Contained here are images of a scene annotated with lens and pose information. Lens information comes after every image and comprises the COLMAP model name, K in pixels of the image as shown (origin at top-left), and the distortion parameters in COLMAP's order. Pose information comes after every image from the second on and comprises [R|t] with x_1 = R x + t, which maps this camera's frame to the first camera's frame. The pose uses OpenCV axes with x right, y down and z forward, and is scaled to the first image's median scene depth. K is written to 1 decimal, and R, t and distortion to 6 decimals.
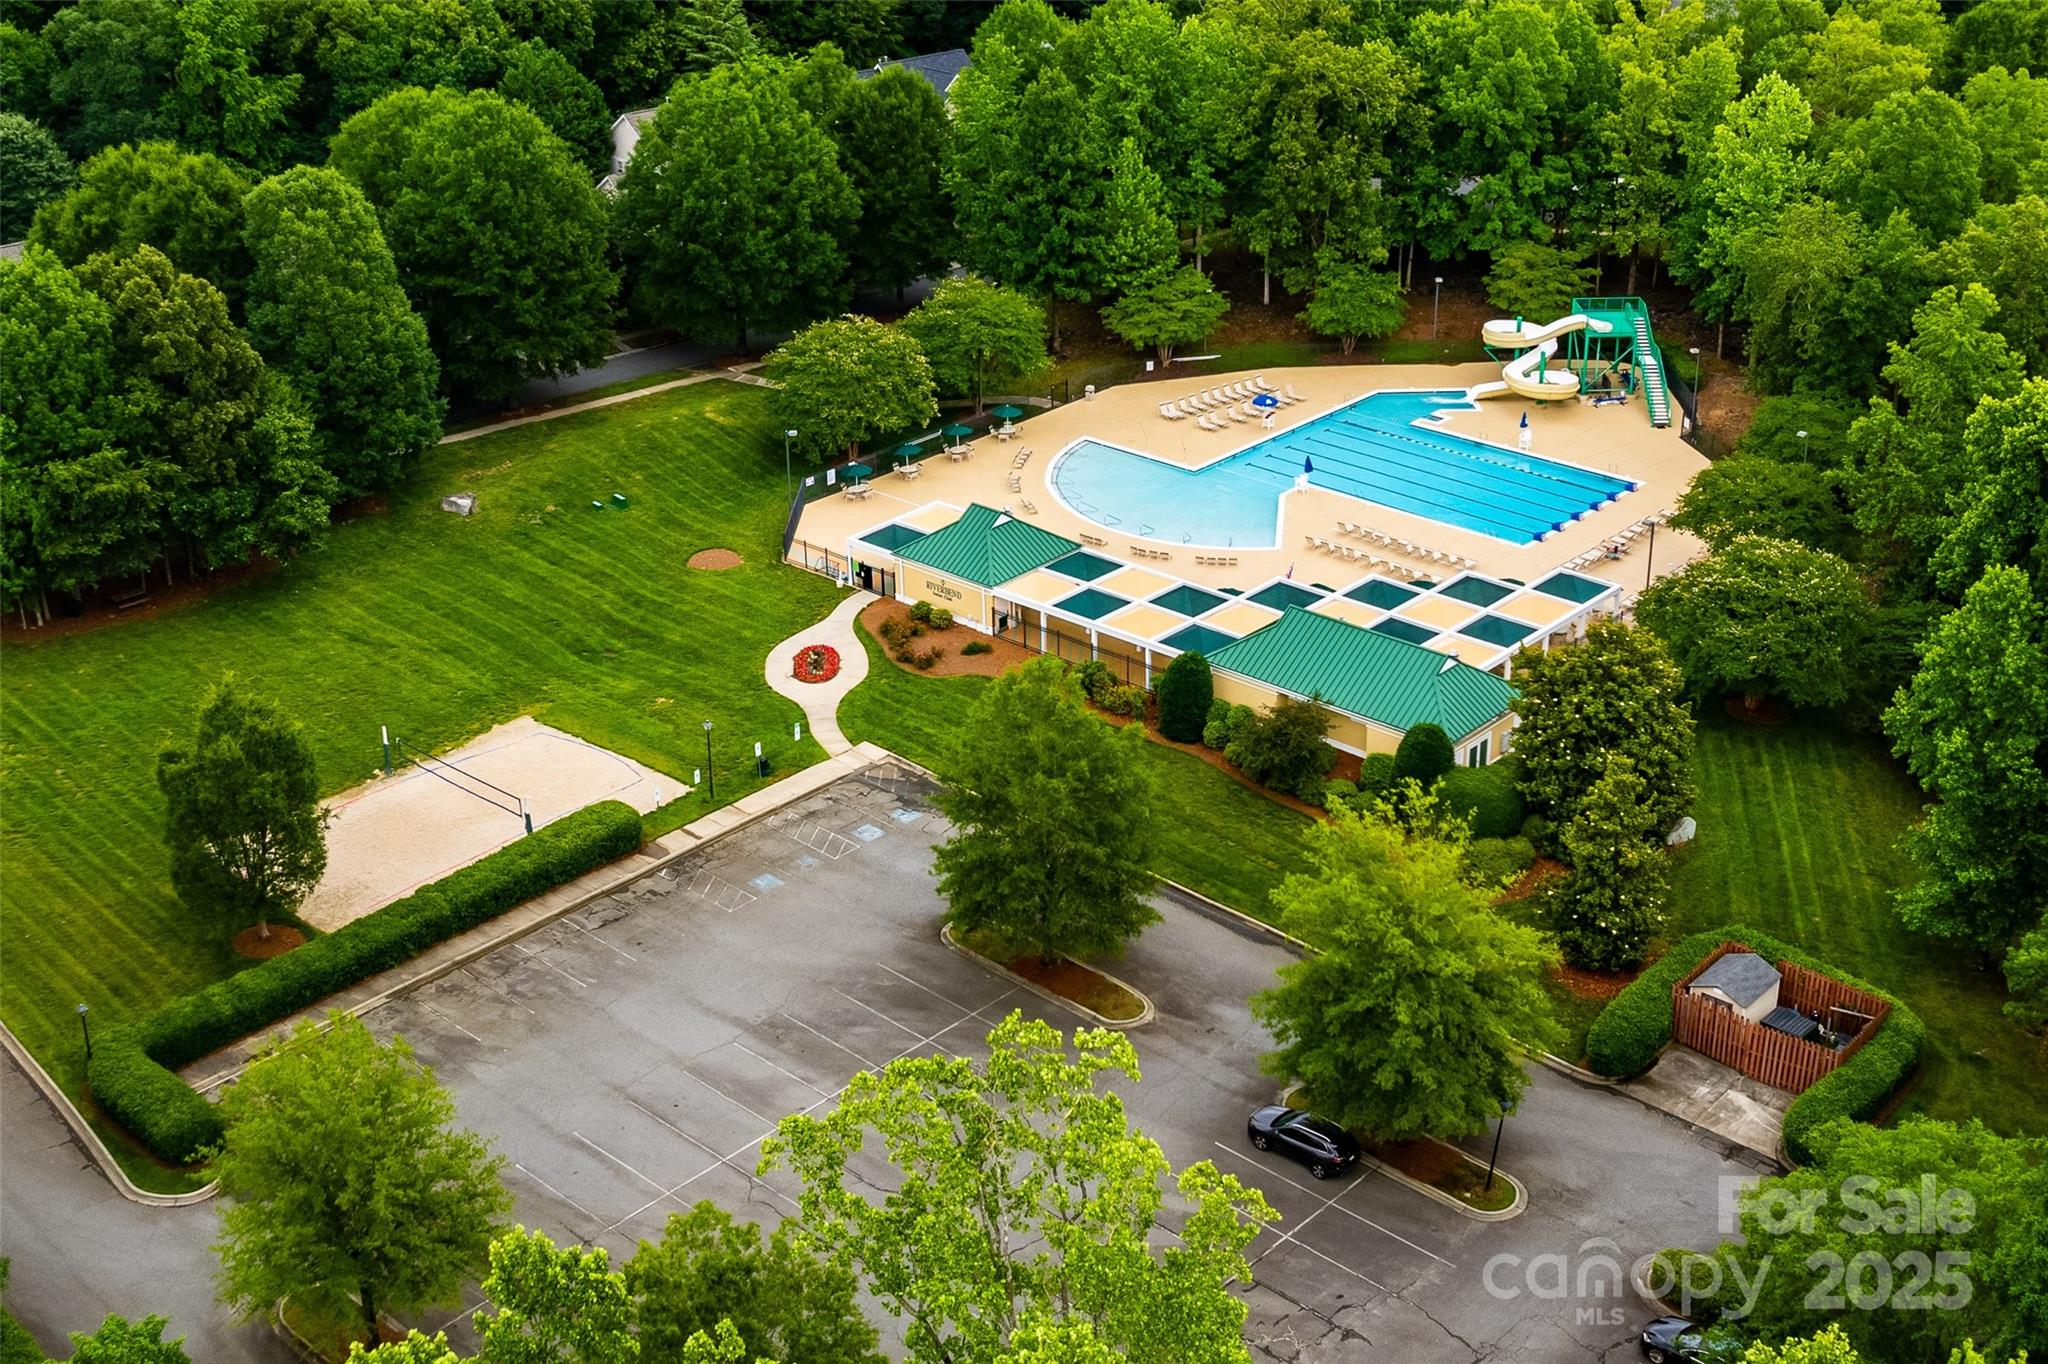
lens RADIAL K [[2651.9, 0, 1024.0], [0, 2651.9, 682.0], [0, 0, 1]] dist [-0.040001, -0.034777]
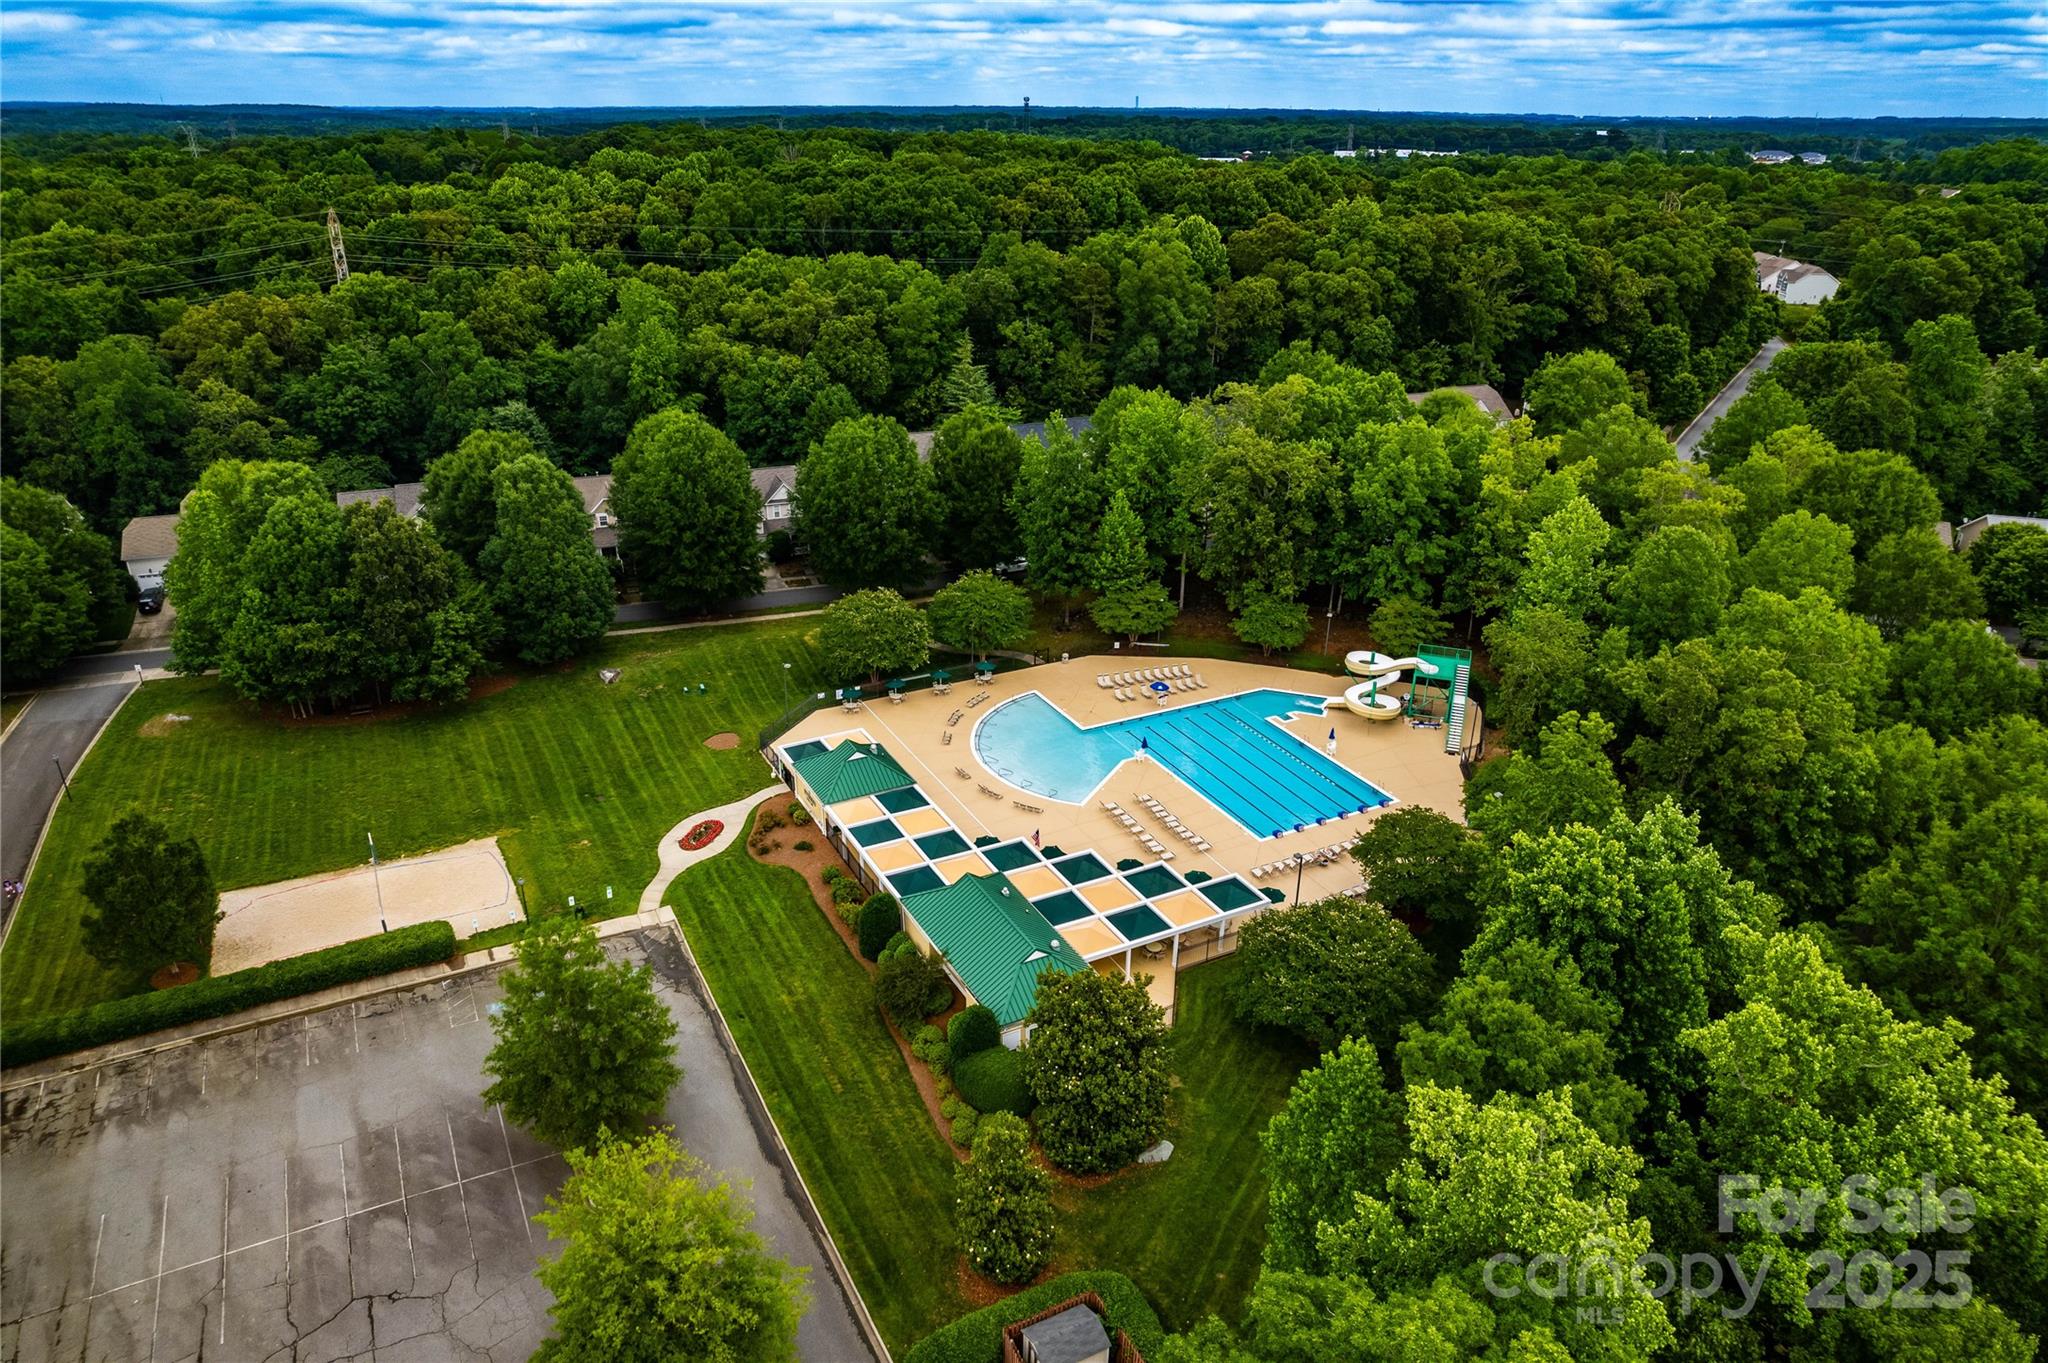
lens RADIAL K [[1304.6, 0, 1019.3], [0, 1304.6, 726.8], [0, 0, 1]] dist [-0.063509, 0.055708]
pose [[0.925835, 0.173162, -0.335922, 0.256958], [-0.165514, 0.984861, 0.051507, -0.107660], [0.339756, 0.007913, 0.940480, 0.321327]]
